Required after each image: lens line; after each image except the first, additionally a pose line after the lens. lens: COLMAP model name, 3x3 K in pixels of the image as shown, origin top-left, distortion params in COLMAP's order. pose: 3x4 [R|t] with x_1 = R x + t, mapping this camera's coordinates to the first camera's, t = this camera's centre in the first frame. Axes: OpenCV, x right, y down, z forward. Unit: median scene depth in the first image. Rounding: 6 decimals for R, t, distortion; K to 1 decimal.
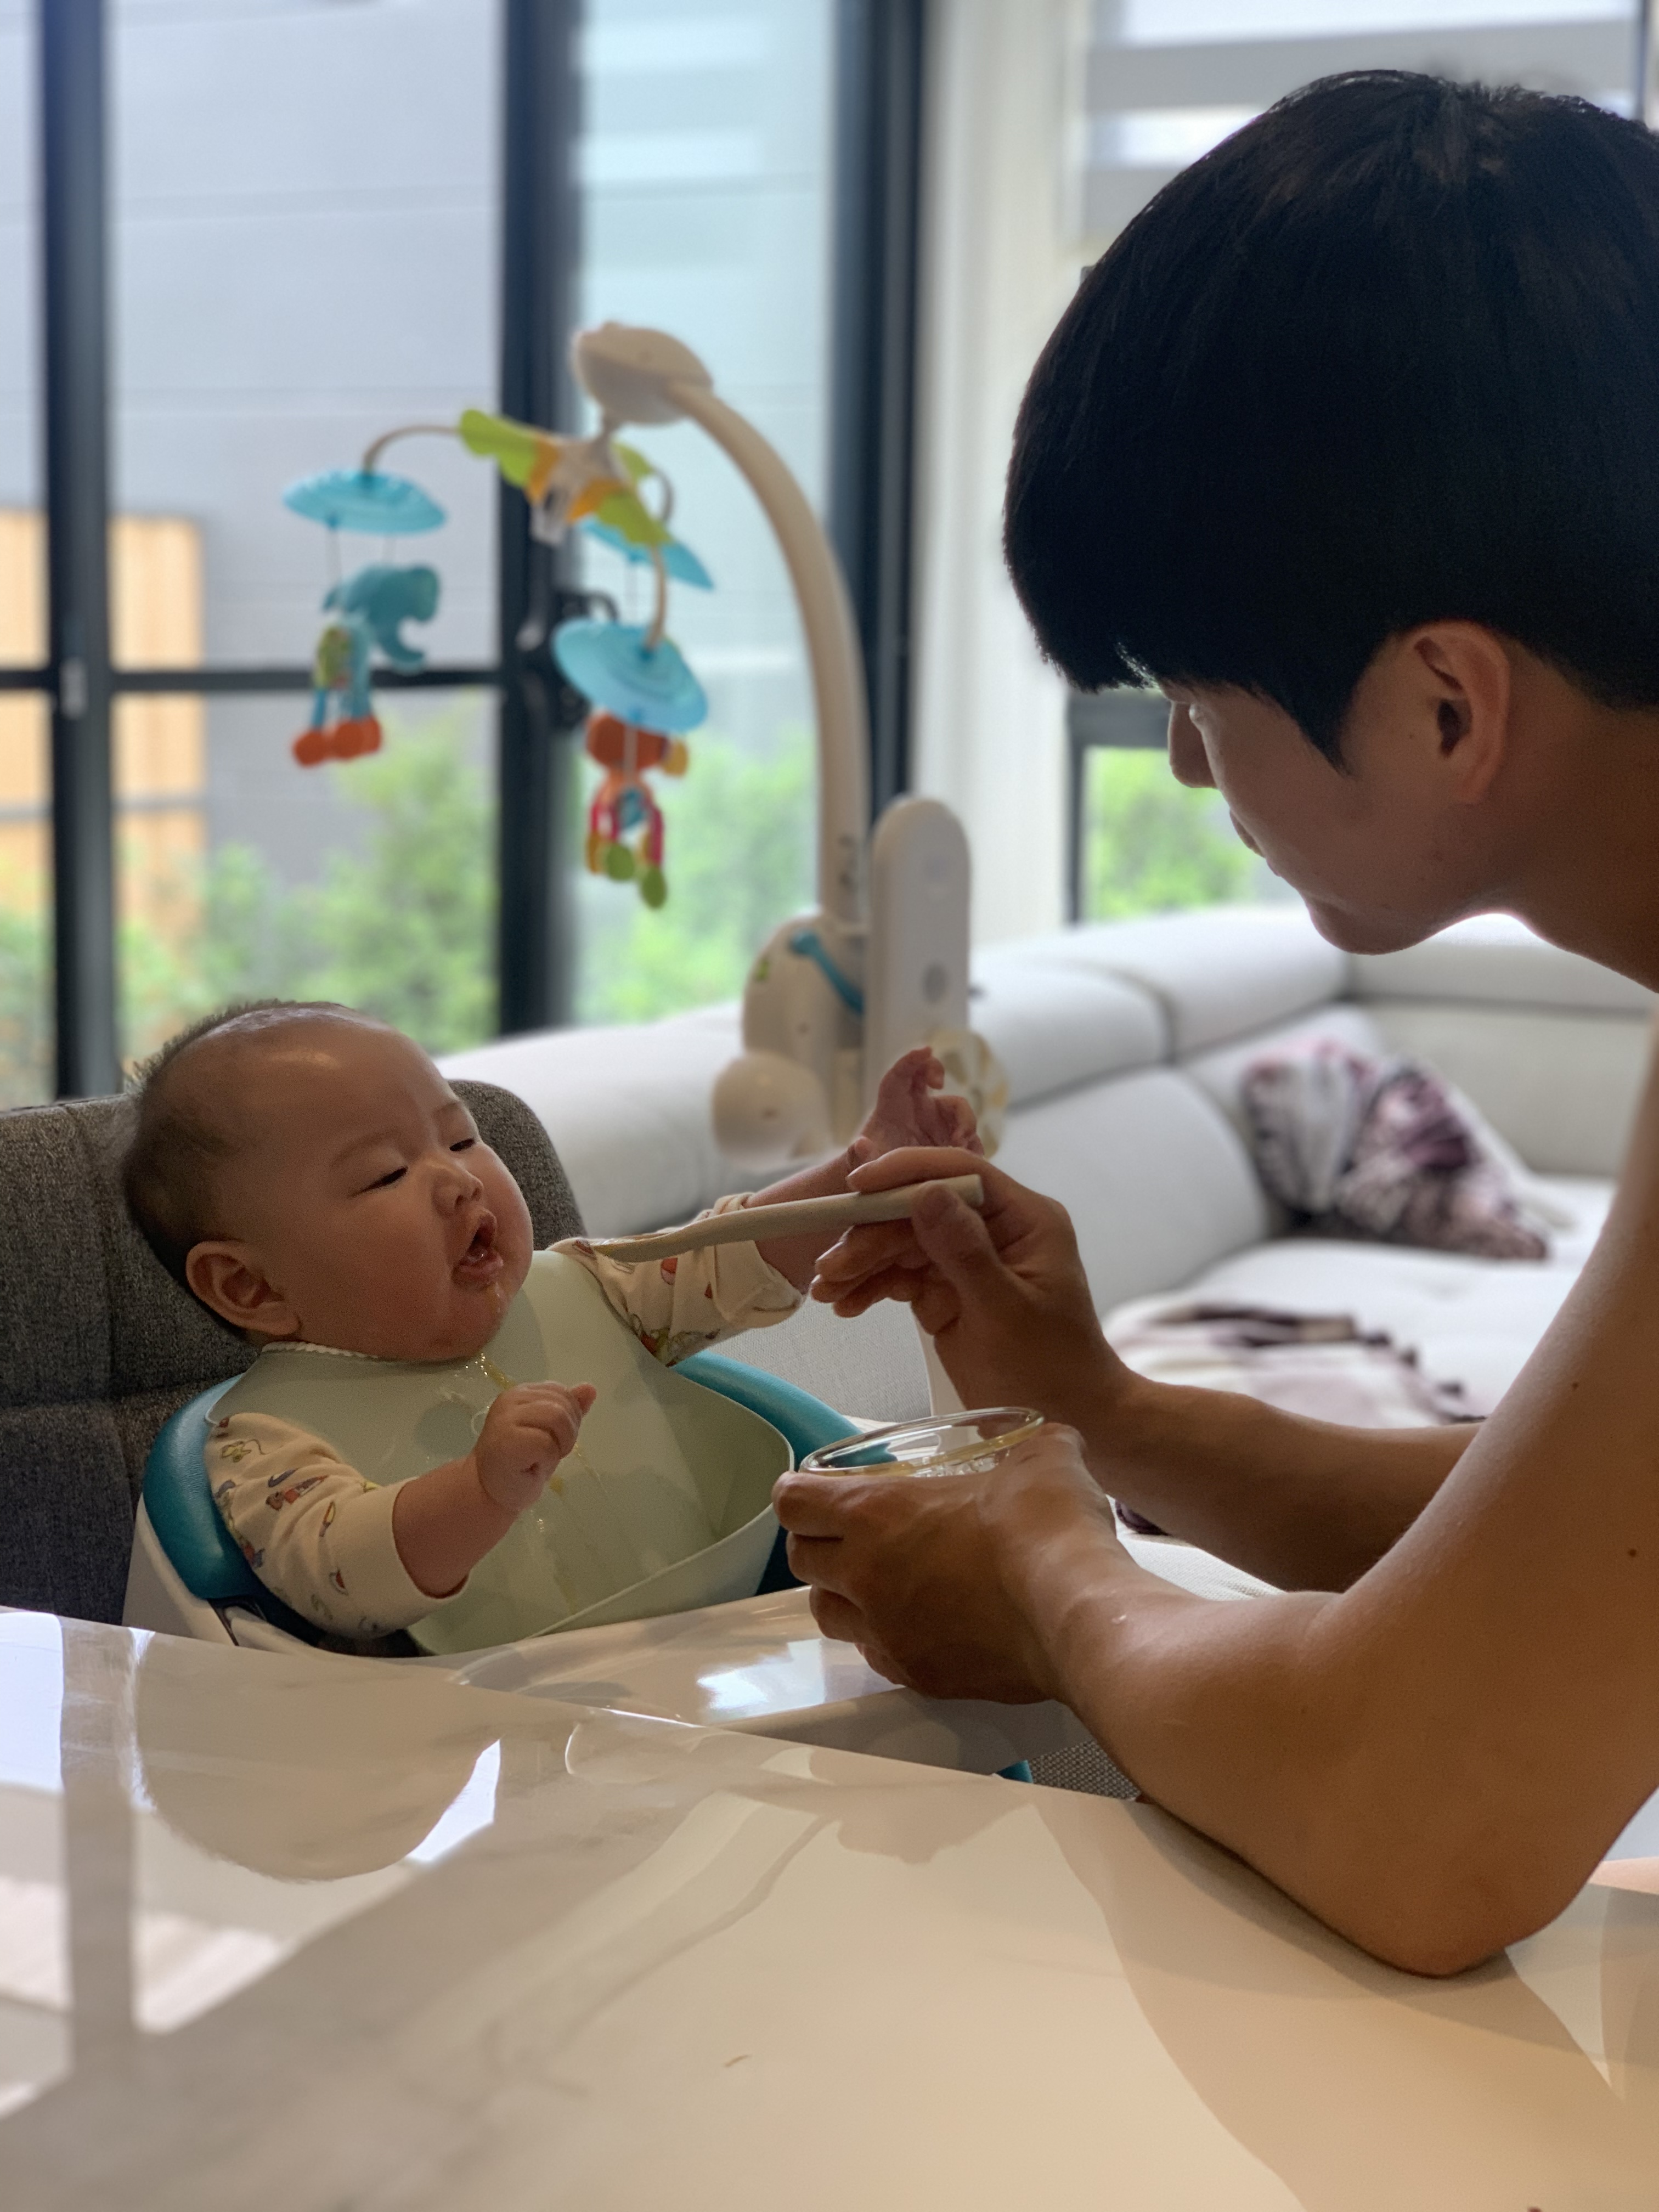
lens RADIAL K [[3375.0, 0, 829.5], [0, 3375.0, 1106.0], [0, 0, 1]] dist [-0.104502, 1.941689]
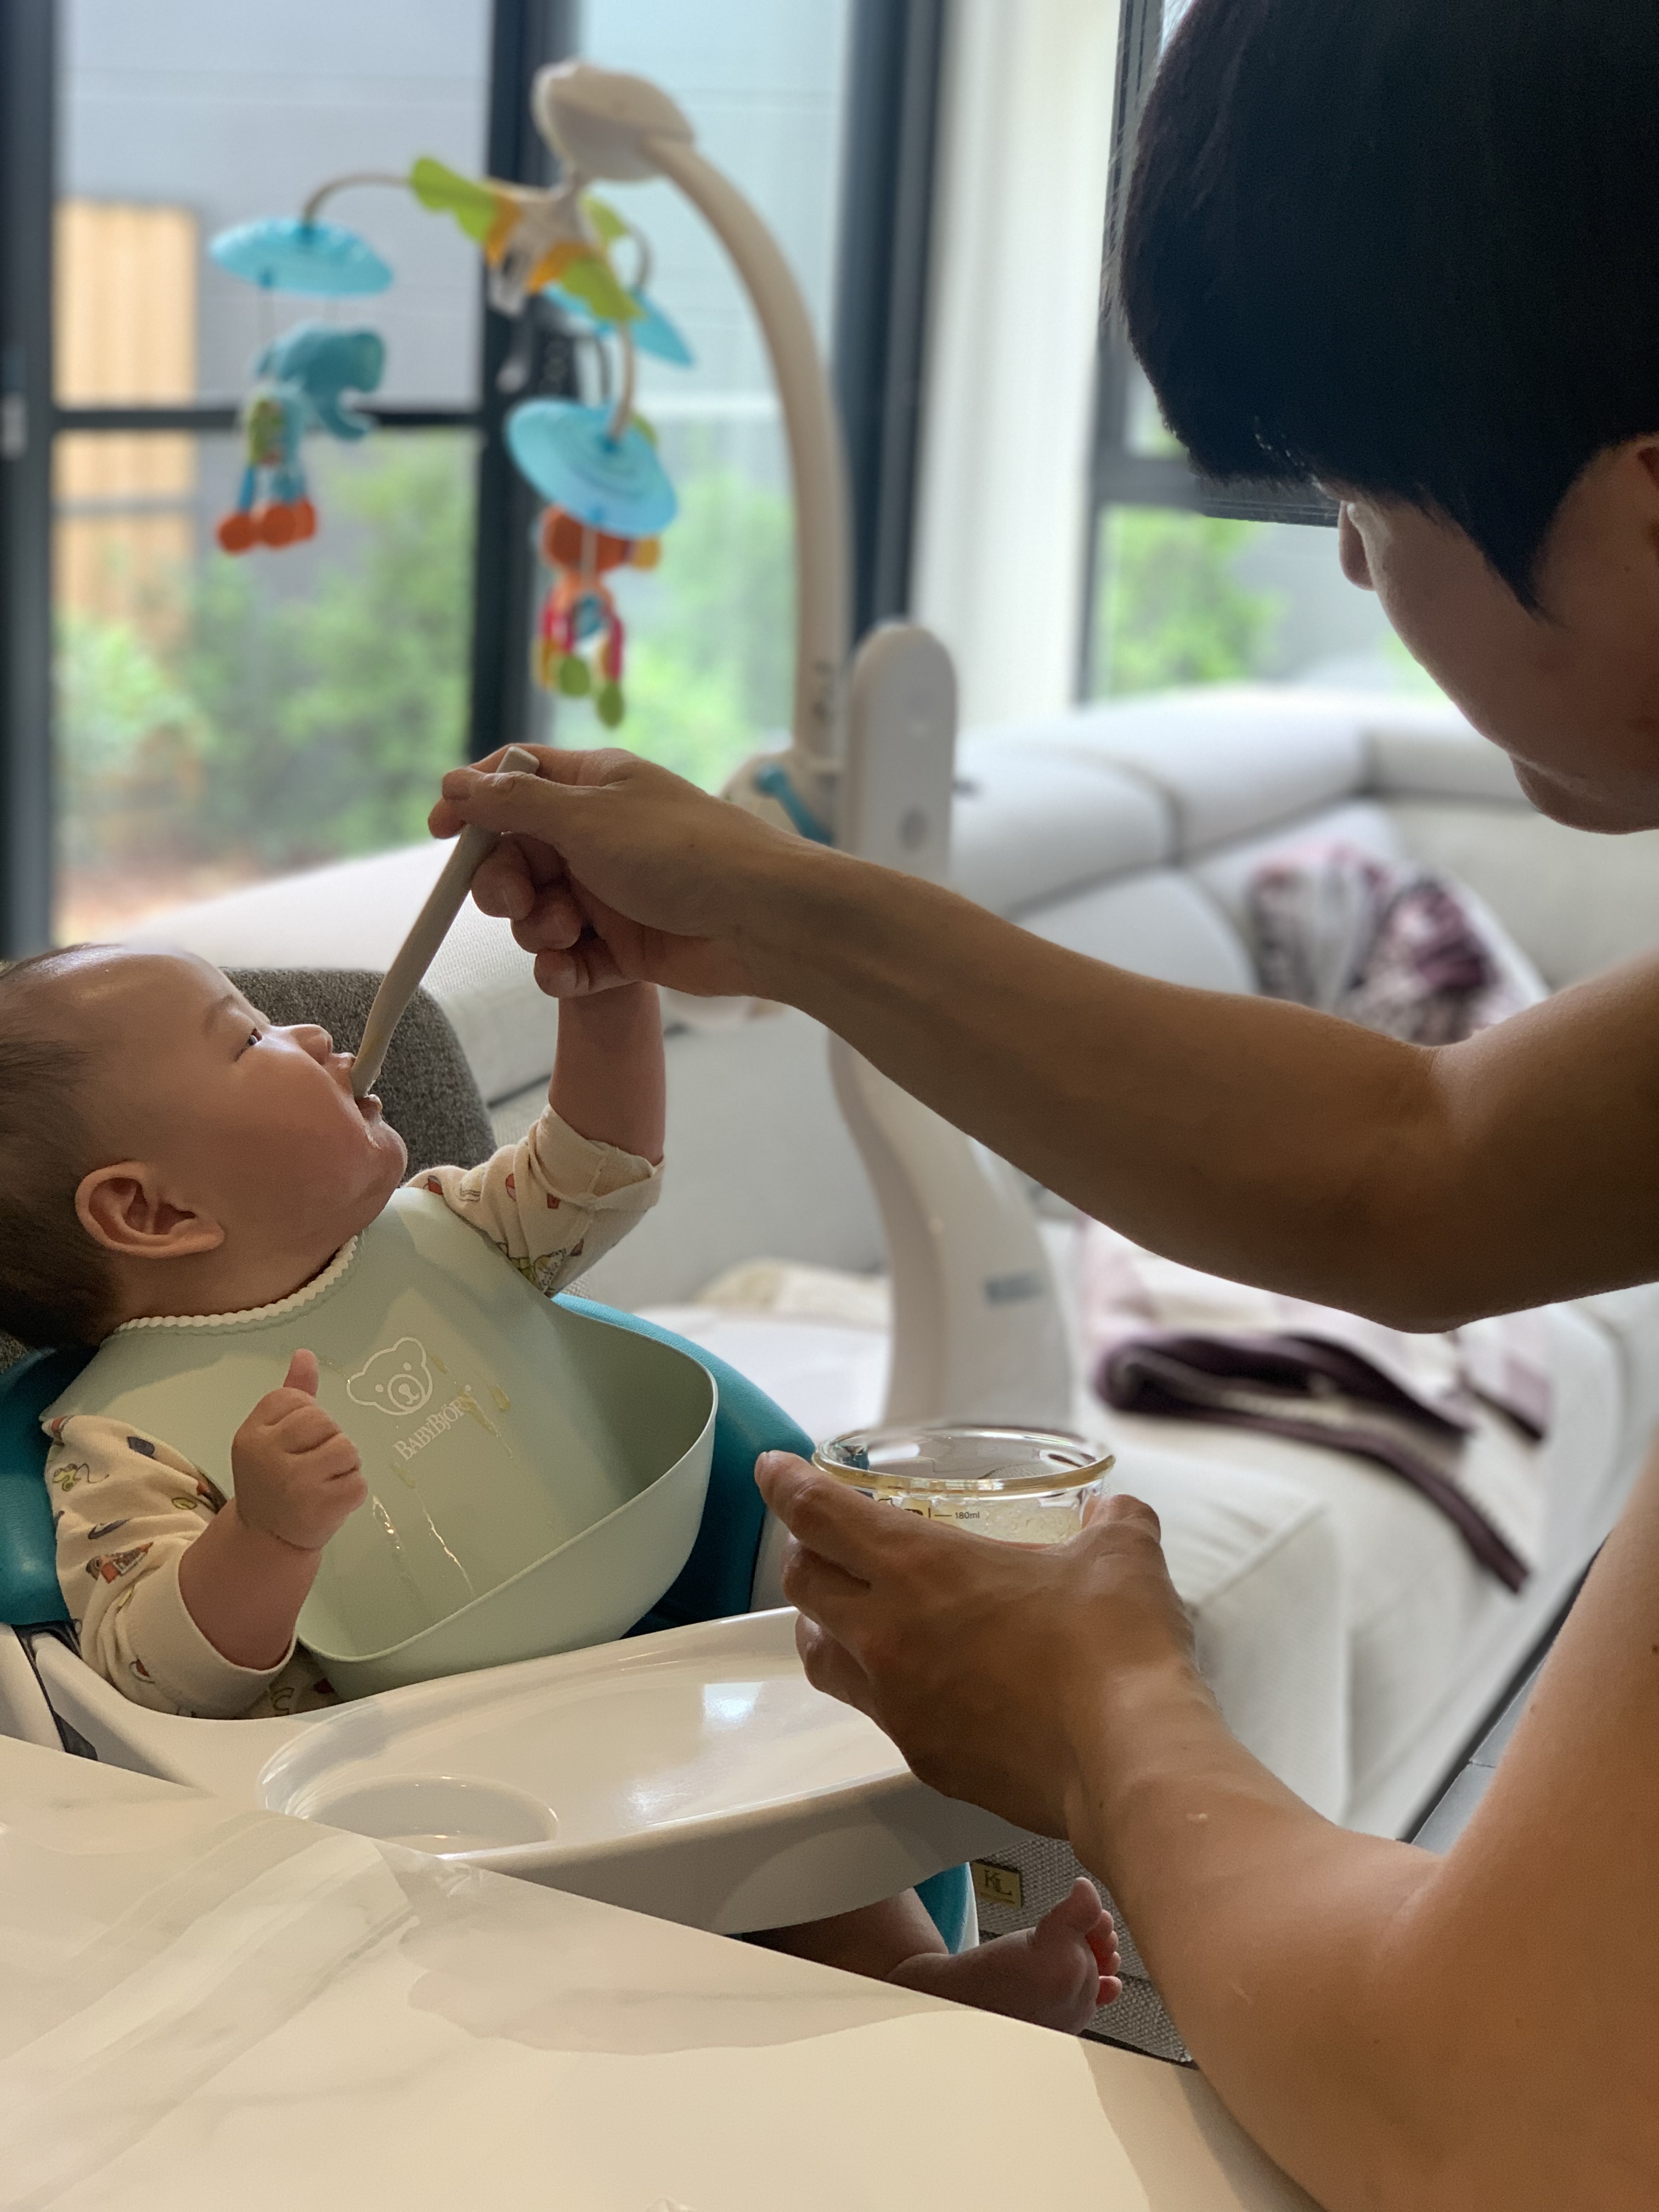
lens RADIAL K [[3375.4, 0, 794.4], [0, 3375.4, 1141.5], [0, 0, 1]] dist [0.049463, -0.035271]
pose [[0.999179, 0.039596, -0.008518, 0.009489], [-0.038614, 0.994761, 0.094653, -0.034396], [0.012221, -0.094246, 0.995474, 0.078665]]
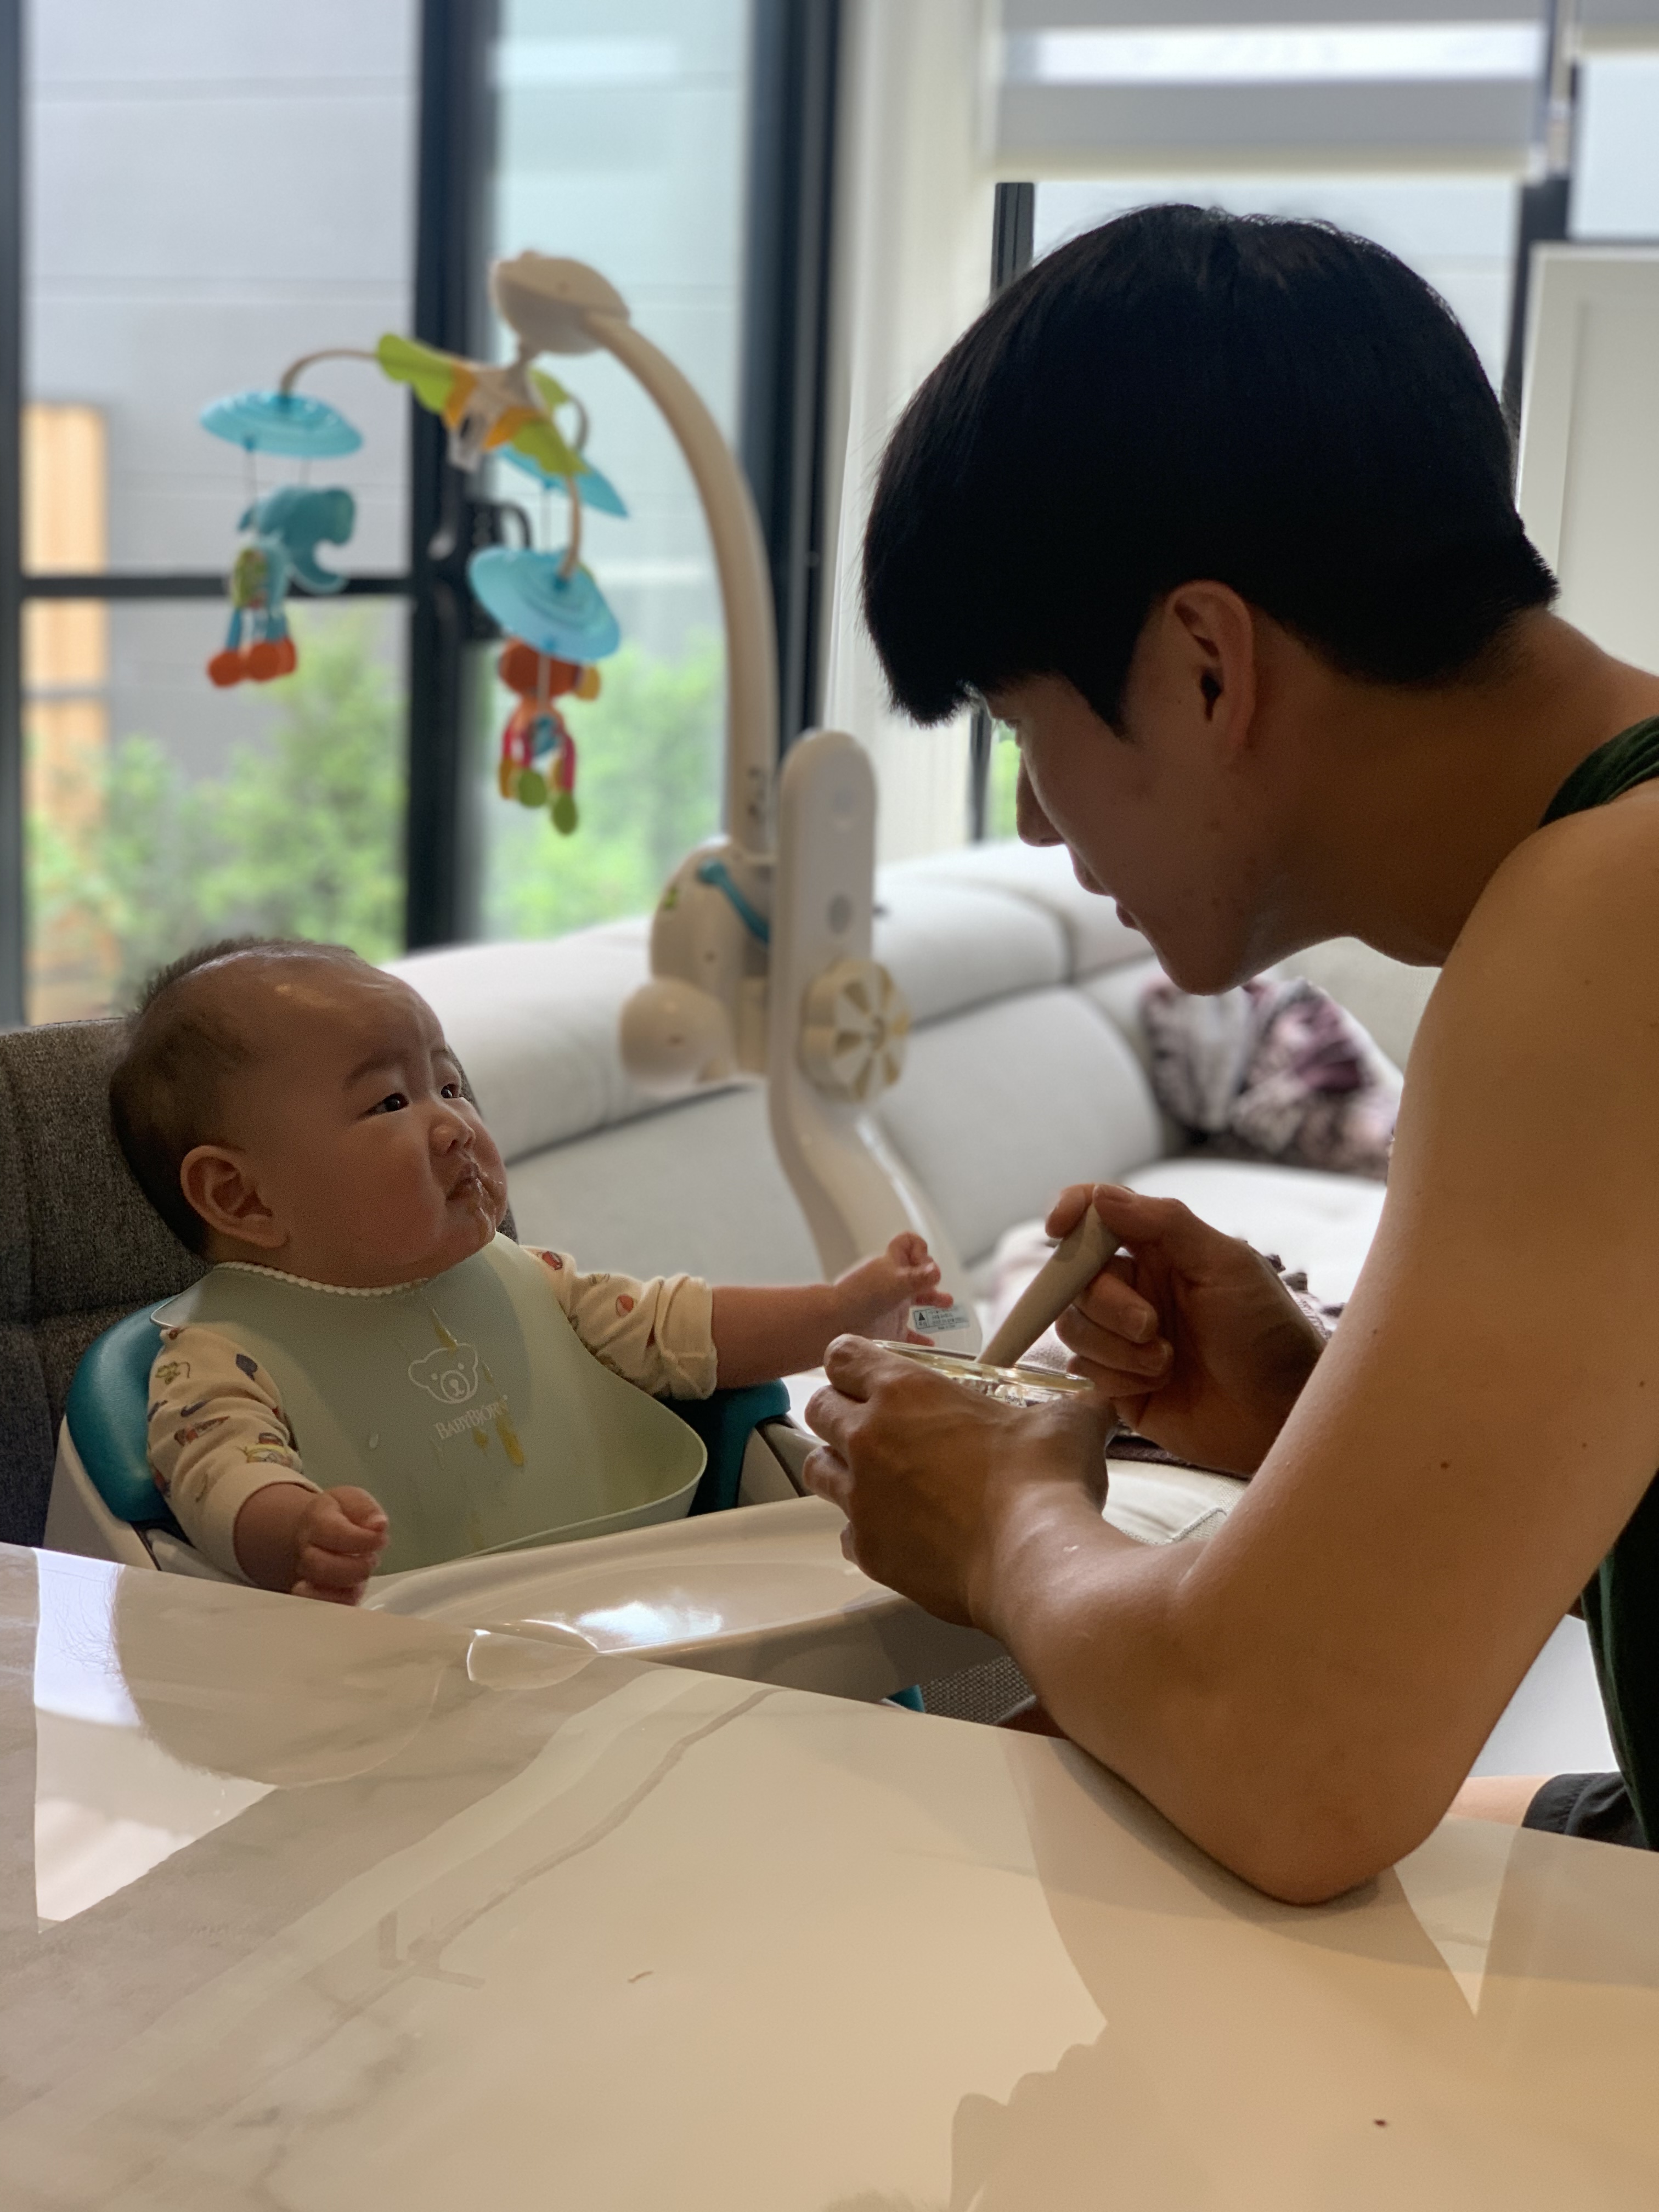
lens RADIAL K [[3375.0, 0, 829.5], [0, 3375.0, 1106.0], [0, 0, 1]] dist [-0.104502, 1.941689]
pose [[0.999464, 0.014540, 0.029347, -0.000846], [-0.015420, 0.999431, 0.029984, -0.008043], [-0.028894, -0.030420, 0.999119, -0.019164]]
